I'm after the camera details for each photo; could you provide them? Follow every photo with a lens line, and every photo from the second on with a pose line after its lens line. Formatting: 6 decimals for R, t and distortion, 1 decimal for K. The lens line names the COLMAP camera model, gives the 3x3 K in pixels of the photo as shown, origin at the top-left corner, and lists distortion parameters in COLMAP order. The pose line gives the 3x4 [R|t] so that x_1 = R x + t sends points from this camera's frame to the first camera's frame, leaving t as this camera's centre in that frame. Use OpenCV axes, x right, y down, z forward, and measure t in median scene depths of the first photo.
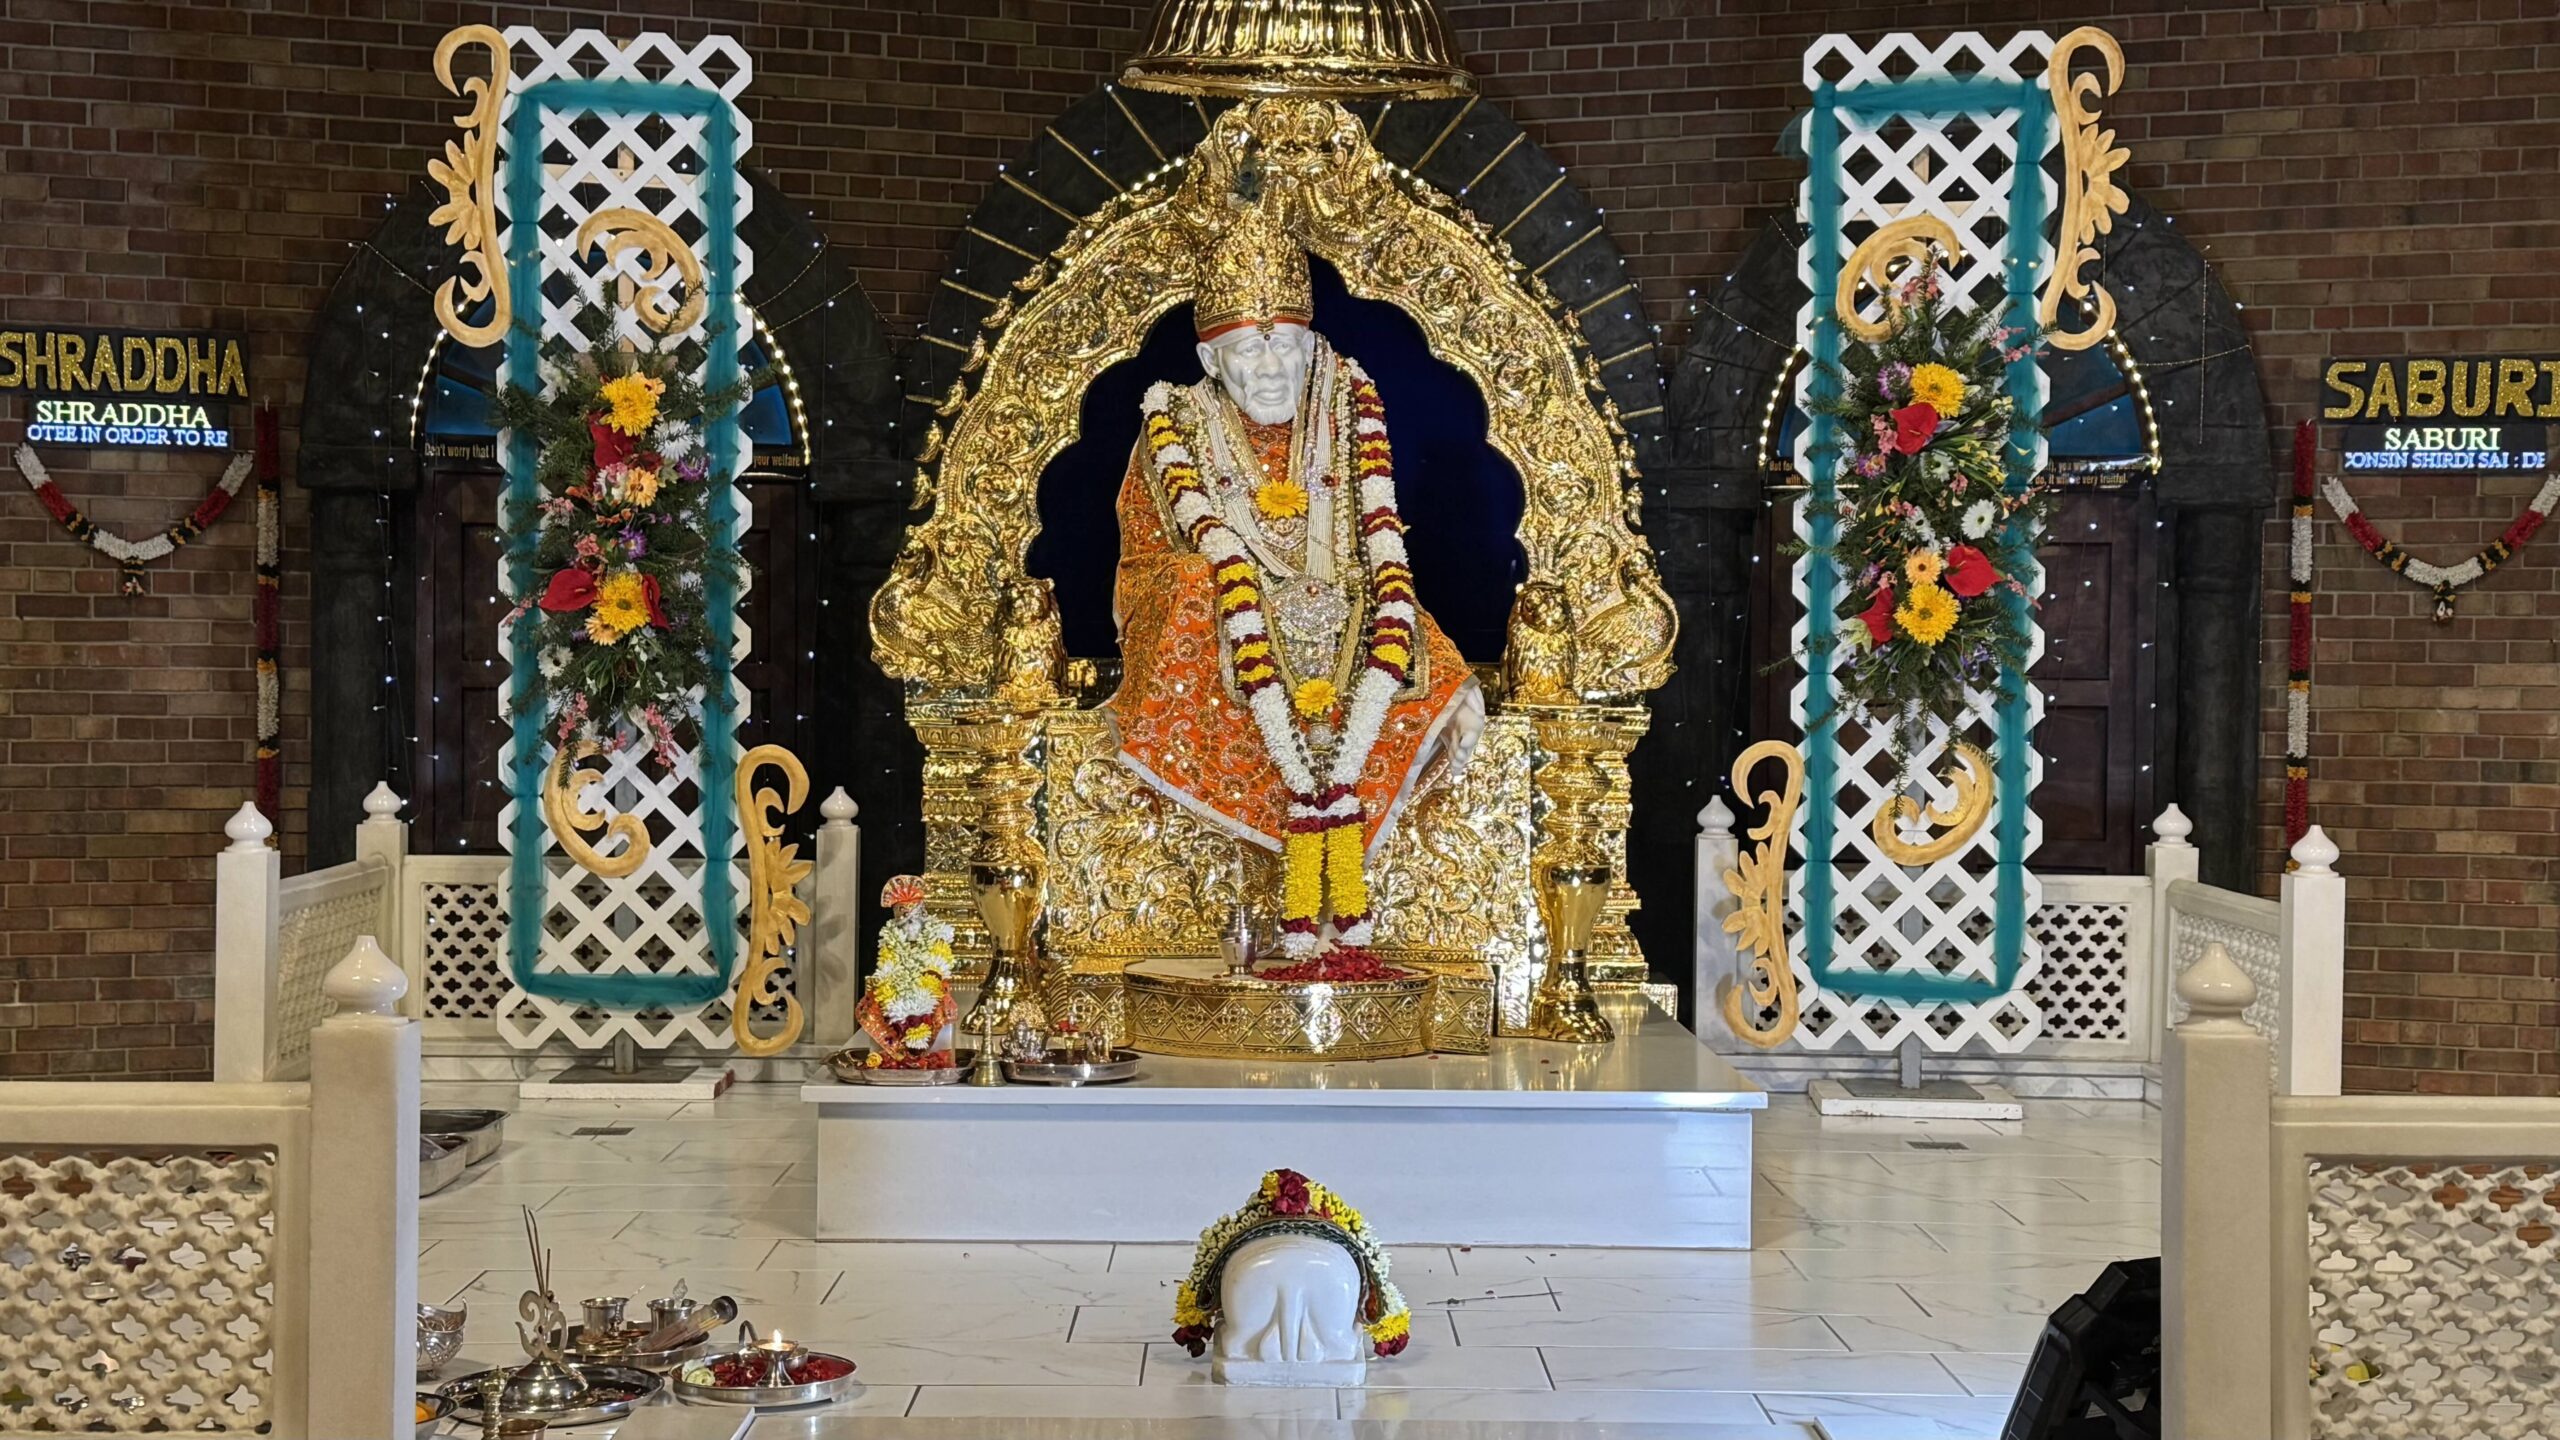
lens RADIAL K [[2994.5, 0, 1280.0], [0, 2994.5, 720.0], [0, 0, 1]] dist [0.314530, -0.664771]
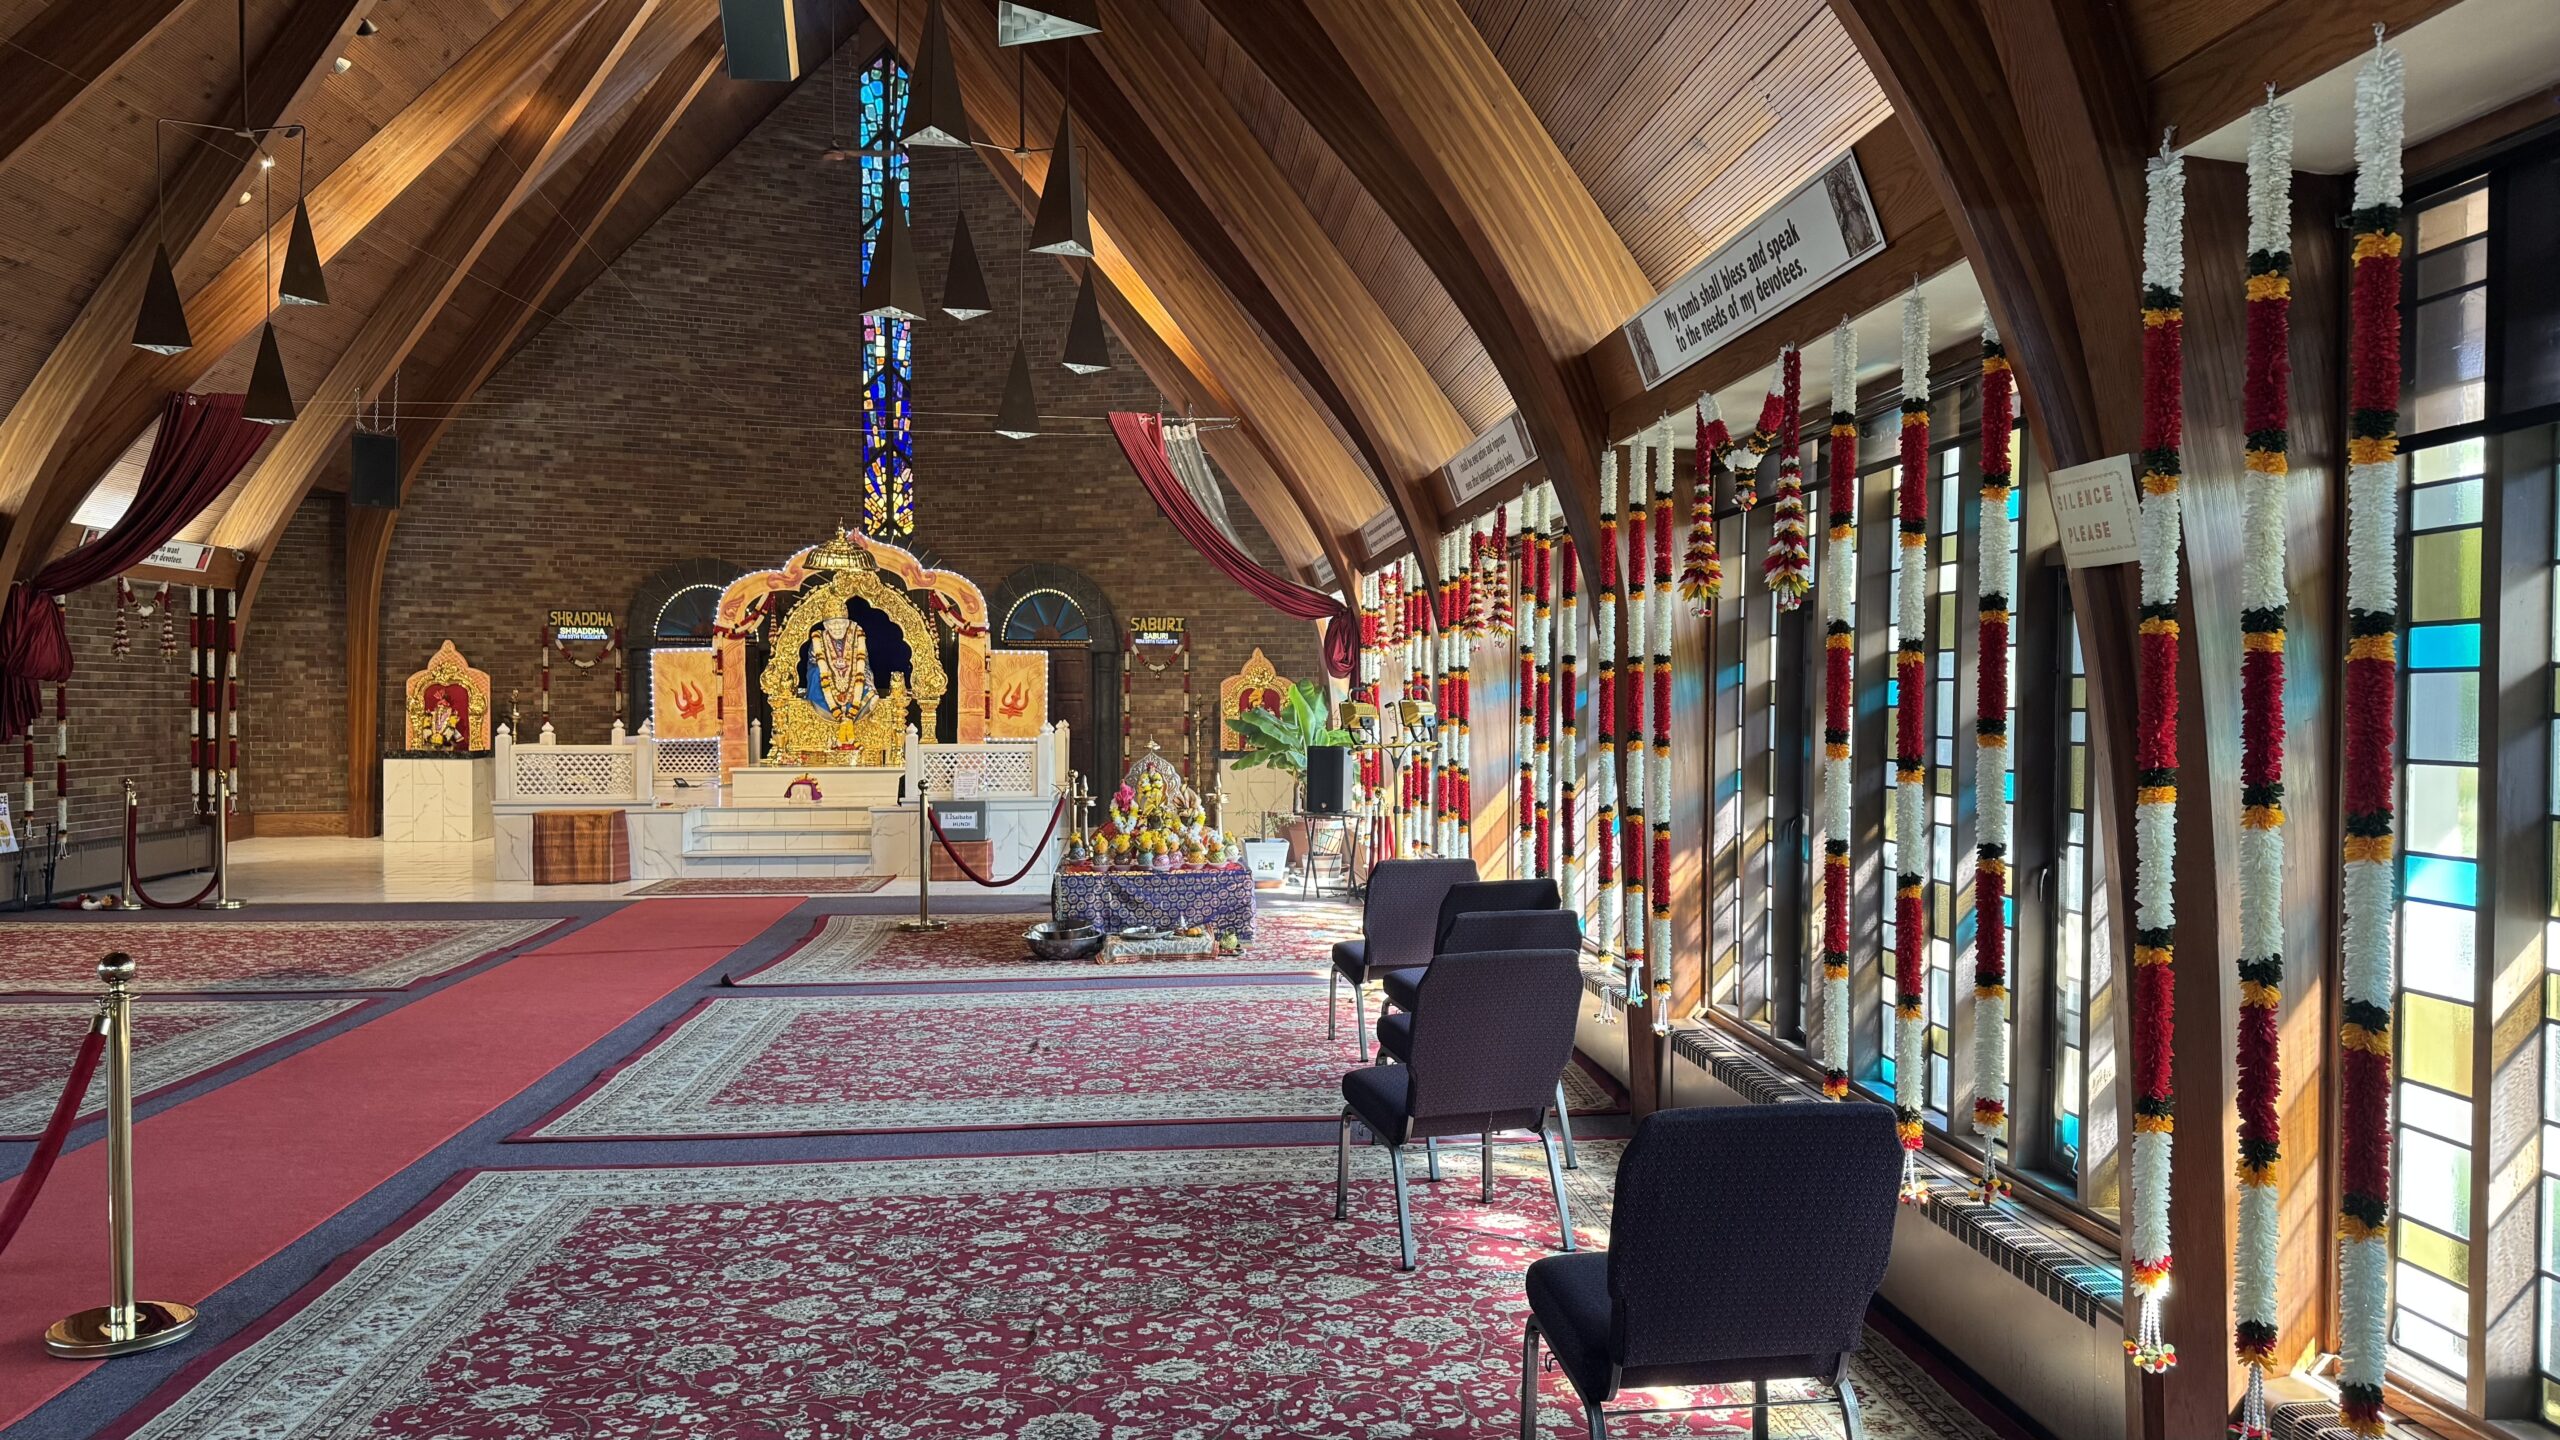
lens RADIAL K [[1767.1, 0, 1280.0], [0, 1767.1, 720.0], [0, 0, 1]] dist [0.141138, -0.172914]
pose [[0.996929, -0.008266, 0.077869, 0.359804], [0.009005, 0.999918, -0.009151, 0.048260], [-0.077787, 0.009824, 0.996922, -1.442457]]
